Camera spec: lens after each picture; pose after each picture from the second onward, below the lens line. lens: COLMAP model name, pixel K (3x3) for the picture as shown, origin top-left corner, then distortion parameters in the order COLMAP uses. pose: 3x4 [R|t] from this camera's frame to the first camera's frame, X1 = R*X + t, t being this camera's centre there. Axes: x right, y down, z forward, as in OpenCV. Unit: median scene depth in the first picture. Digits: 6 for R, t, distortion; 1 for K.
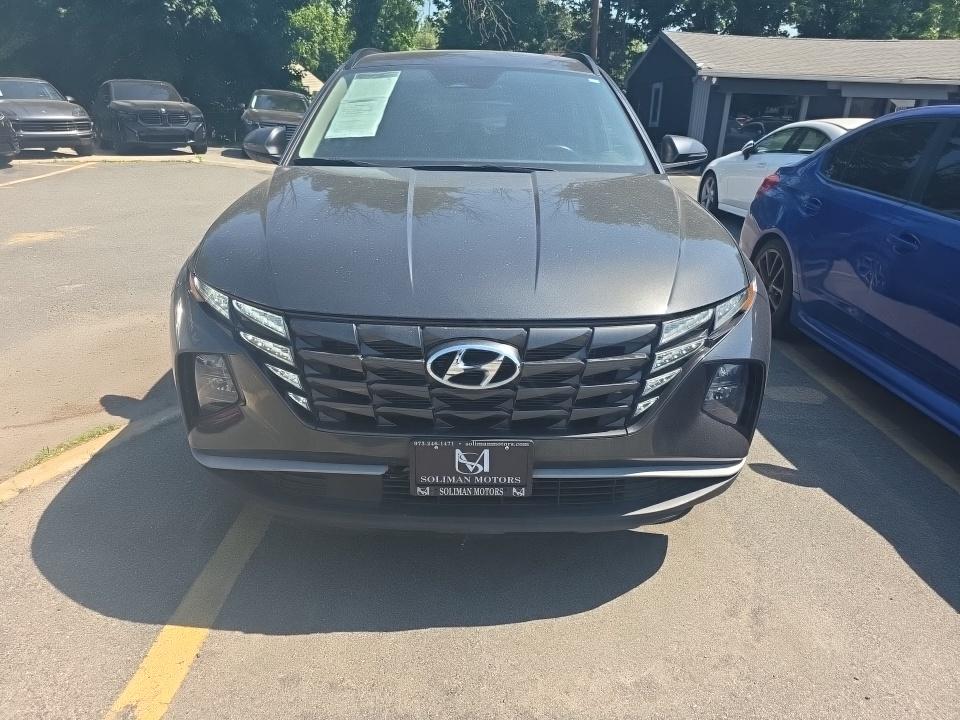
lens RADIAL K [[673.5, 0, 470.9], [0, 673.5, 357.1], [0, 0, 1]] dist [0.037868, -0.038877]
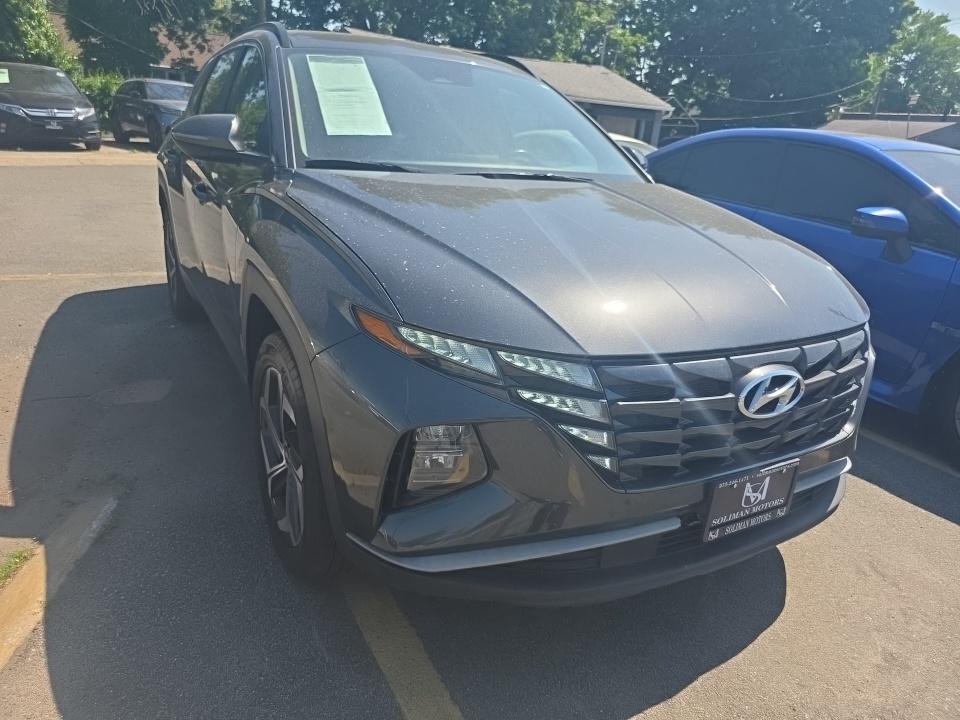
lens RADIAL K [[673.5, 0, 477.0], [0, 673.5, 361.2], [0, 0, 1]] dist [0.037868, -0.038877]
pose [[0.868259, -0.115764, 0.482416, -0.772667], [0.109777, 0.993121, 0.040738, -0.110360], [-0.483814, 0.017587, 0.874994, 0.343687]]
